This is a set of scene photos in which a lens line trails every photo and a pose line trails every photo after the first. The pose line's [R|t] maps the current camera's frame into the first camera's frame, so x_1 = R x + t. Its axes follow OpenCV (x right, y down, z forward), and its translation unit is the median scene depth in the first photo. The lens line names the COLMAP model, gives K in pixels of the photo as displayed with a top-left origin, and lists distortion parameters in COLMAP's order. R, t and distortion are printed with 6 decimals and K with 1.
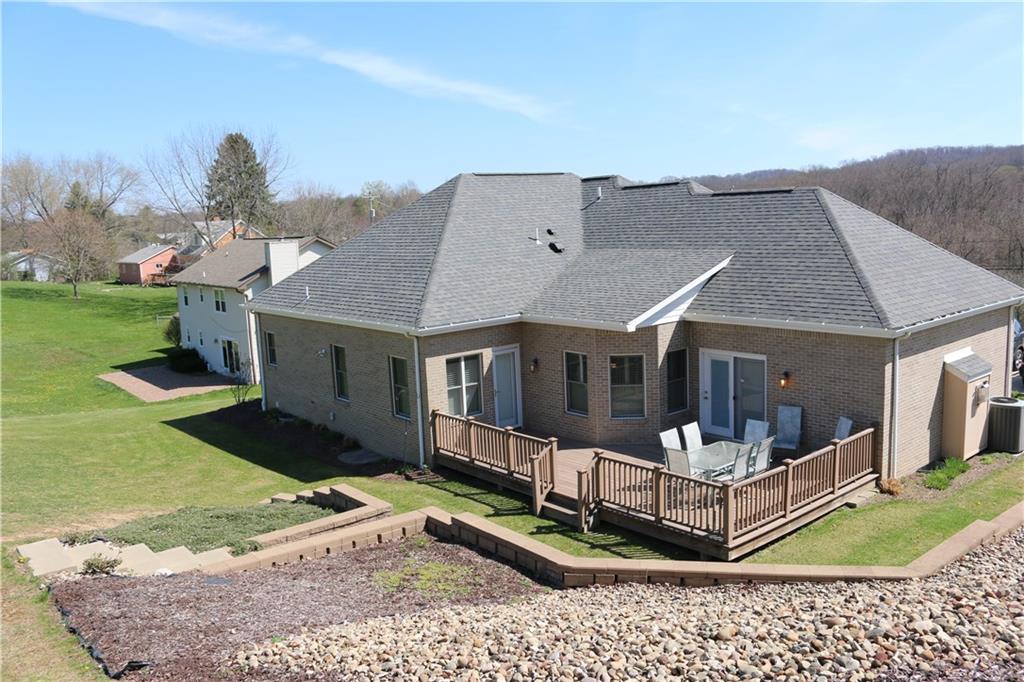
lens RADIAL K [[842.2, 0, 512.0], [0, 842.2, 341.0], [0, 0, 1]] dist [-0.113264, 0.002529]
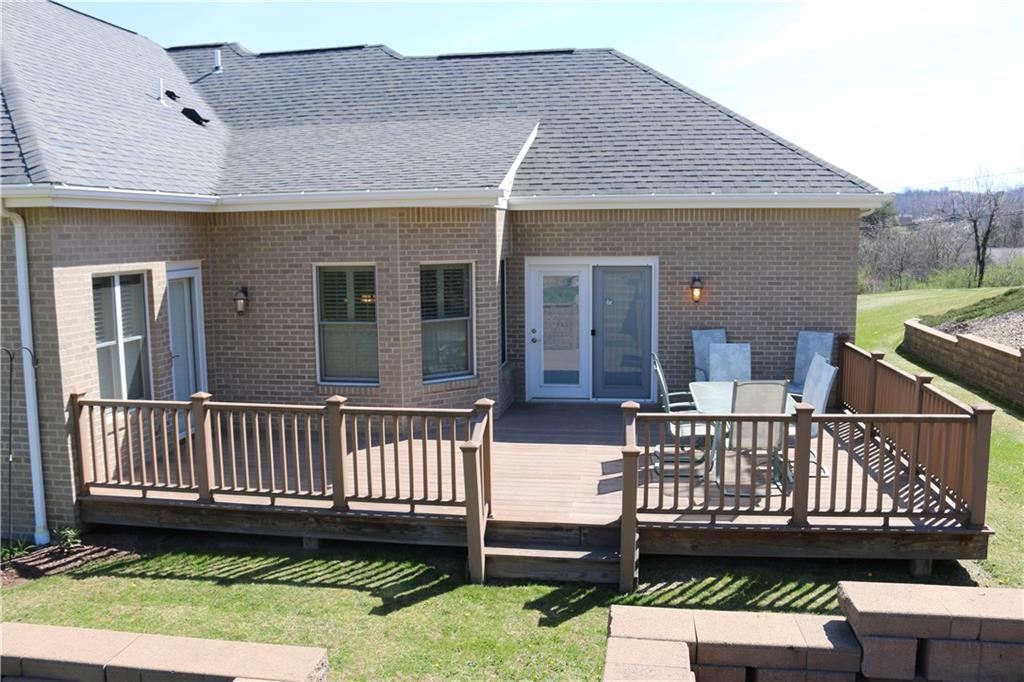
lens RADIAL K [[842.2, 0, 512.0], [0, 842.2, 341.0], [0, 0, 1]] dist [-0.113264, 0.002529]
pose [[0.749590, -0.046635, 0.660258, -0.196067], [0.075677, 0.997012, -0.015496, 0.078547], [-0.657562, 0.061582, 0.750879, 0.555913]]
